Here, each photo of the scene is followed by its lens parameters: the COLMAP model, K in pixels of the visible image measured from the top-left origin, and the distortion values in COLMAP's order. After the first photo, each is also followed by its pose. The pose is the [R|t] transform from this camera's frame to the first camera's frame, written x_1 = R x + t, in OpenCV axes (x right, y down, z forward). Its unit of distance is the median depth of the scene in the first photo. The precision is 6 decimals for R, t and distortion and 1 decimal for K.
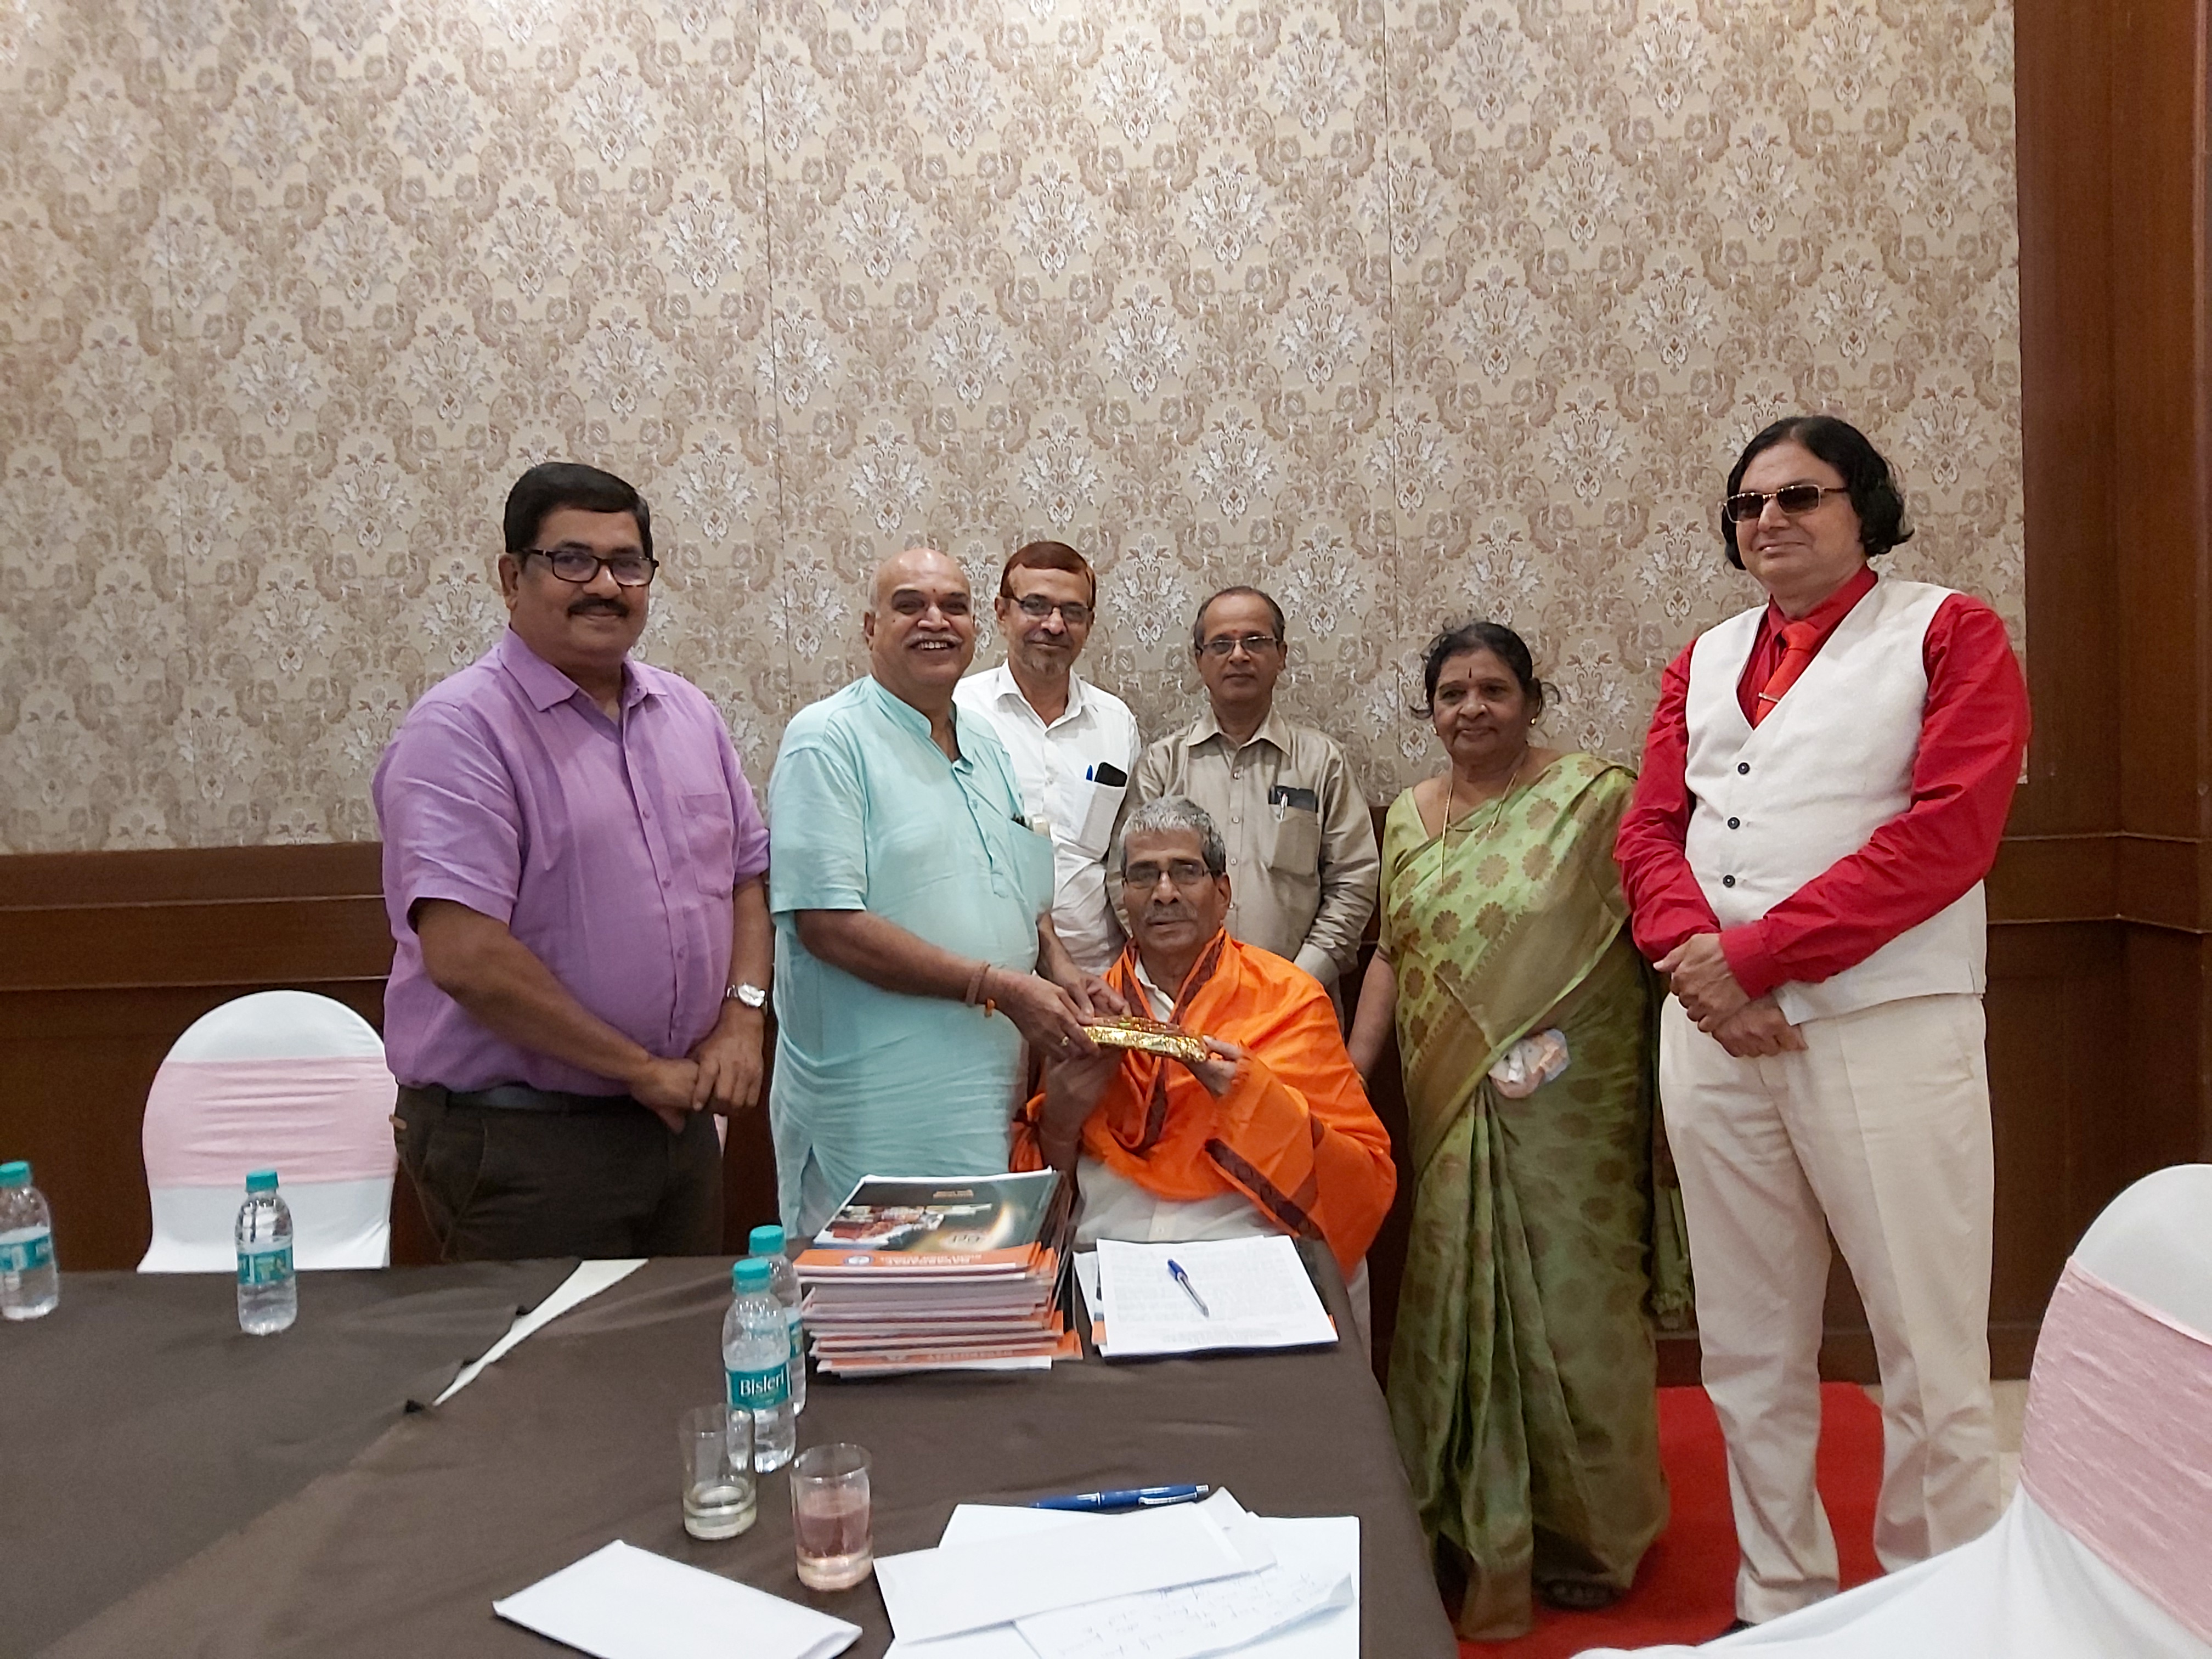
lens RADIAL K [[1700.2, 0, 1116.5], [0, 1700.2, 823.6], [0, 0, 1]] dist [0.062207, -0.124921]
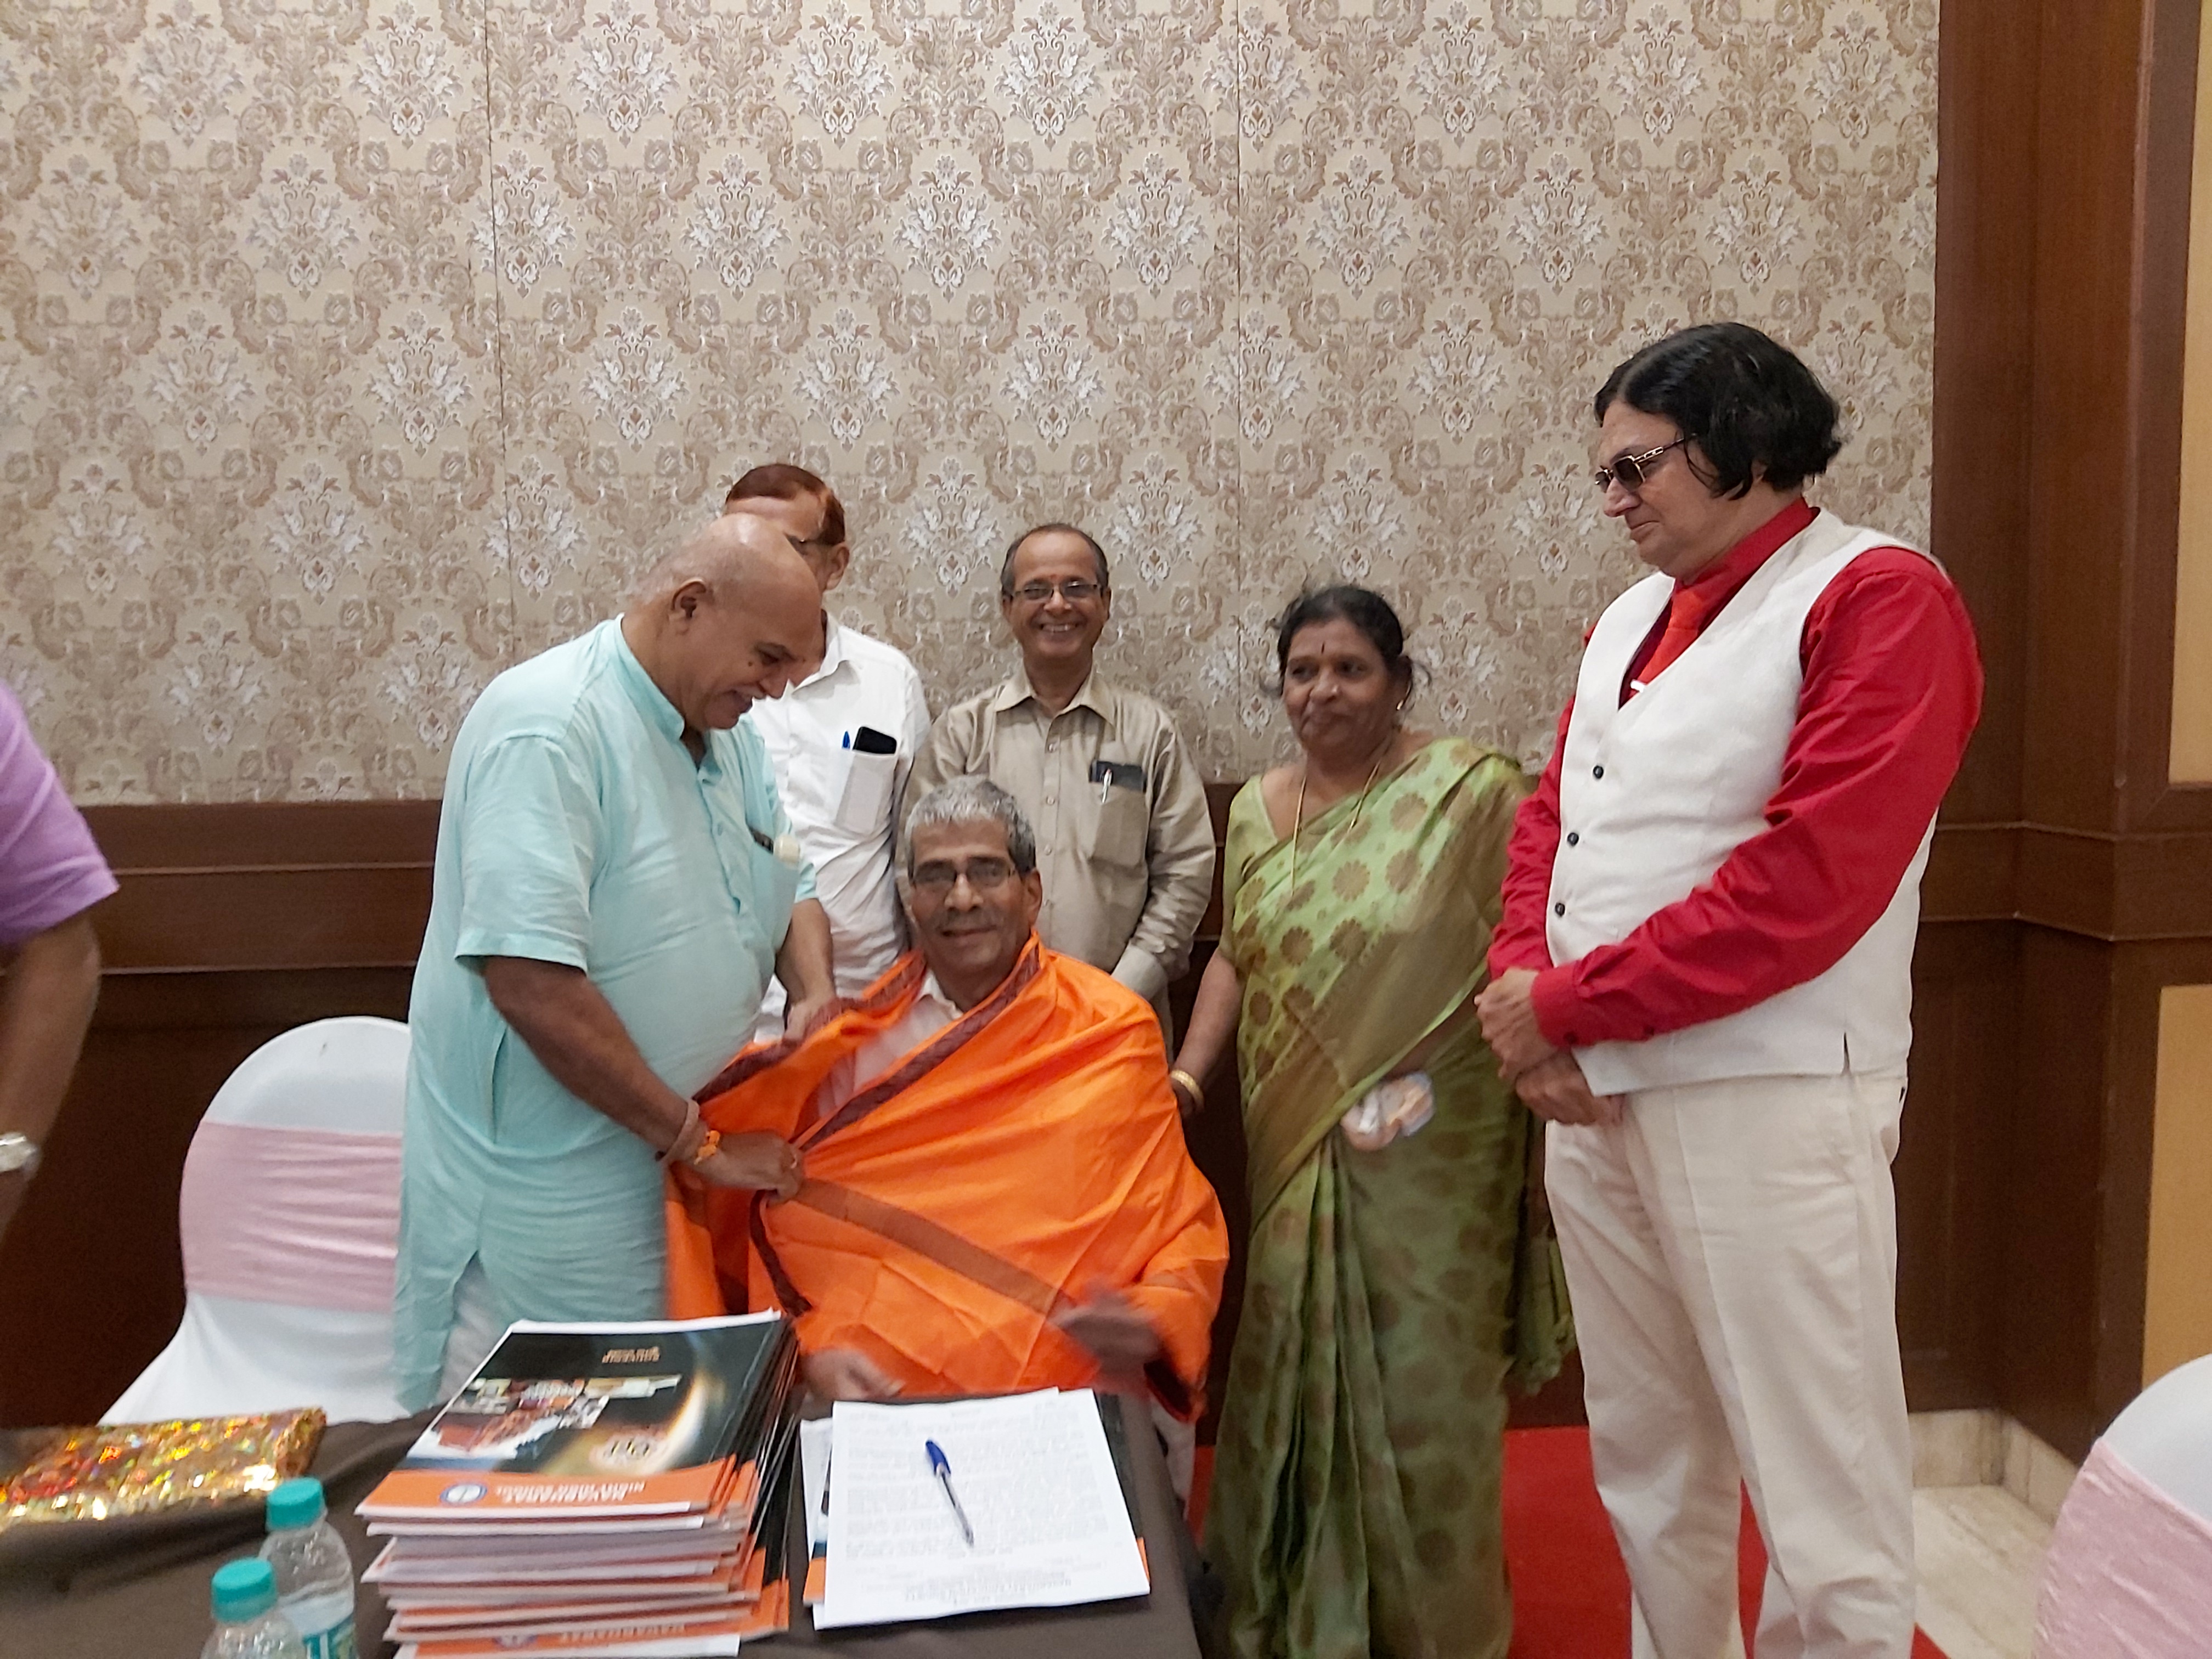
lens RADIAL K [[1700.2, 0, 1115.4], [0, 1700.2, 836.1], [0, 0, 1]] dist [0.062207, -0.124921]
pose [[0.995049, 0.011500, 0.098720, 0.018603], [-0.015896, 0.998911, 0.043867, -0.020443], [-0.098108, -0.045219, 0.994148, 0.141116]]
